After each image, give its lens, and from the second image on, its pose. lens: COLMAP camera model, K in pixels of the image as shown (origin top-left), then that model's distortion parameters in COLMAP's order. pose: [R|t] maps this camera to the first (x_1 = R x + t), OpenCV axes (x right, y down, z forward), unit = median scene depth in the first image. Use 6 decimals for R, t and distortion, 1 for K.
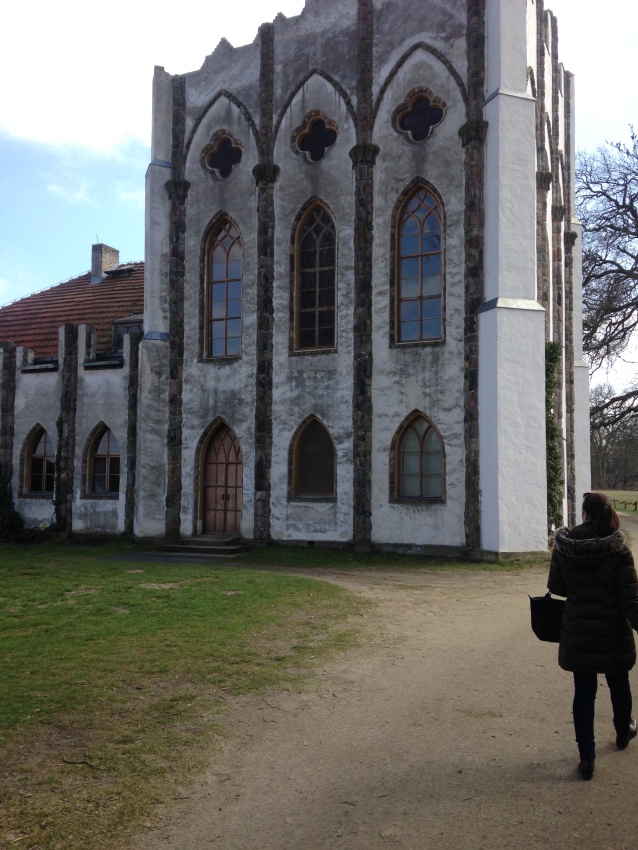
lens RADIAL K [[840.1, 0, 310.4], [0, 840.1, 412.7], [0, 0, 1]] dist [0.118135, 0.000000]
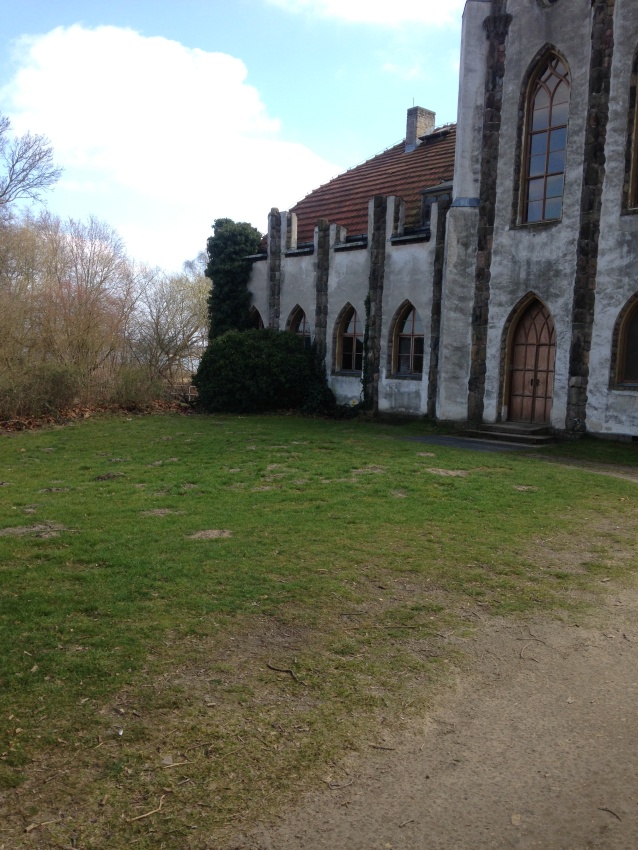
lens RADIAL K [[808.6, 0, 290.5], [0, 808.6, 428.9], [0, 0, 1]] dist [0.066534, 0.000000]
pose [[0.912499, 0.059347, -0.404751, 0.017377], [0.004763, 0.987812, 0.155578, 0.013327], [0.409051, -0.143893, 0.901095, 0.101176]]
